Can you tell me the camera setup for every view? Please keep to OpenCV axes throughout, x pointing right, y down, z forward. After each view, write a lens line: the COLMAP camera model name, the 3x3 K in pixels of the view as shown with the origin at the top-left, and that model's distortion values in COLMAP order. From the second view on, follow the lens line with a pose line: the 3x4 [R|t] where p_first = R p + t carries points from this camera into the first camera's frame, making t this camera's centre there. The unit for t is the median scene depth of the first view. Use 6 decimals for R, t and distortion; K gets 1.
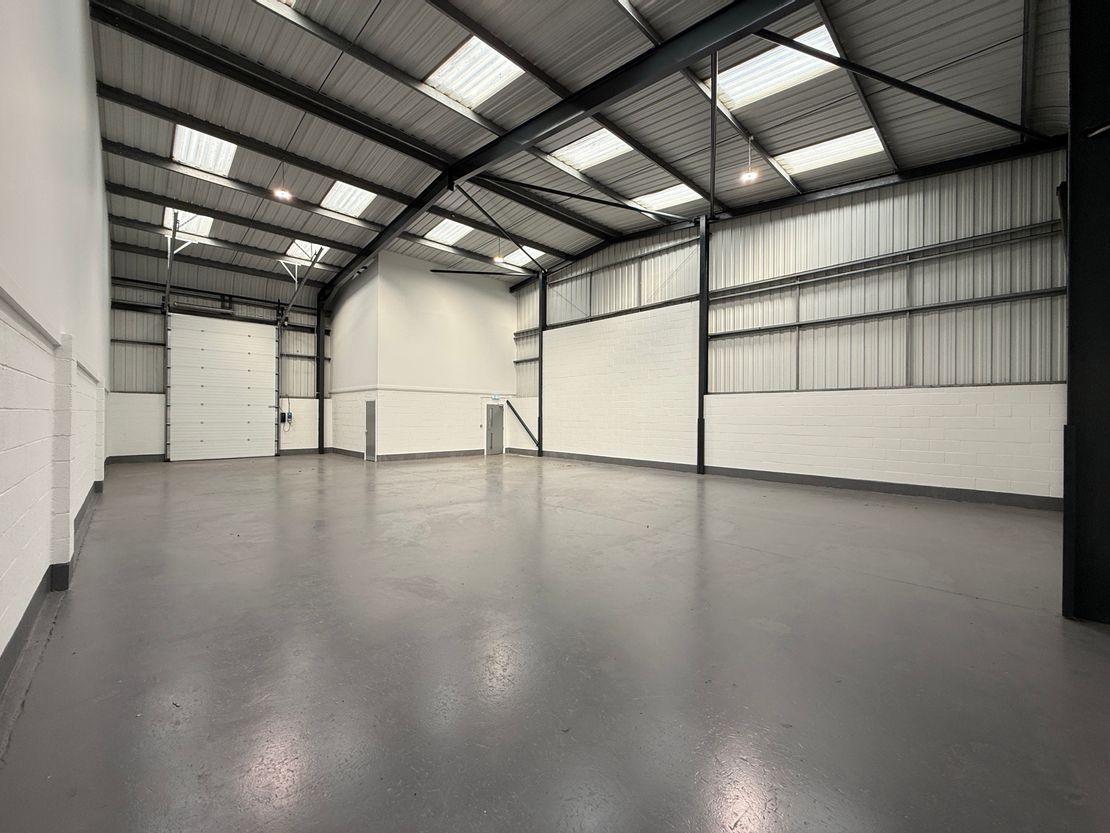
lens RADIAL K [[443.3, 0, 555.0], [0, 443.3, 416.5], [0, 0, 1]] dist [-0.000532, 0.000038]
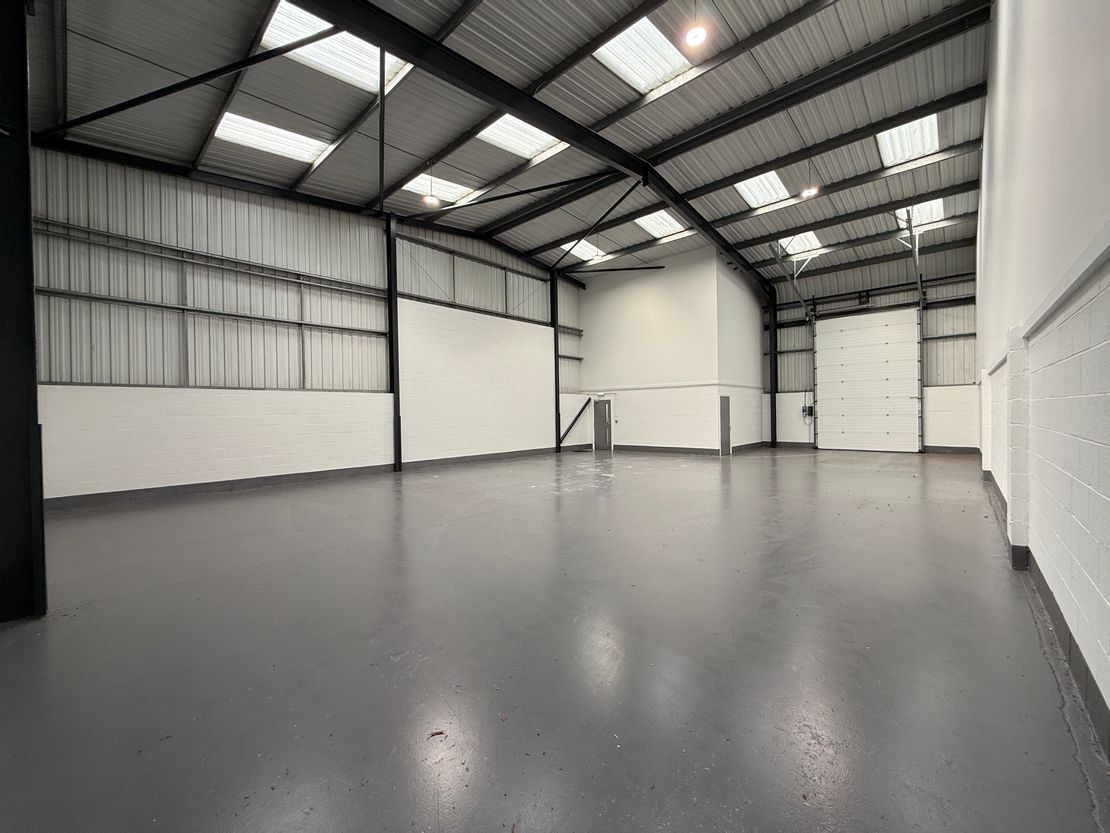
lens RADIAL K [[443.3, 0, 555.0], [0, 443.3, 416.5], [0, 0, 1]] dist [-0.000532, 0.000038]
pose [[0.072366, -0.000094, -0.997378, 0.241458], [0.018119, 0.999835, 0.001220, 0.001603], [0.997214, -0.018160, 0.072356, 0.229412]]
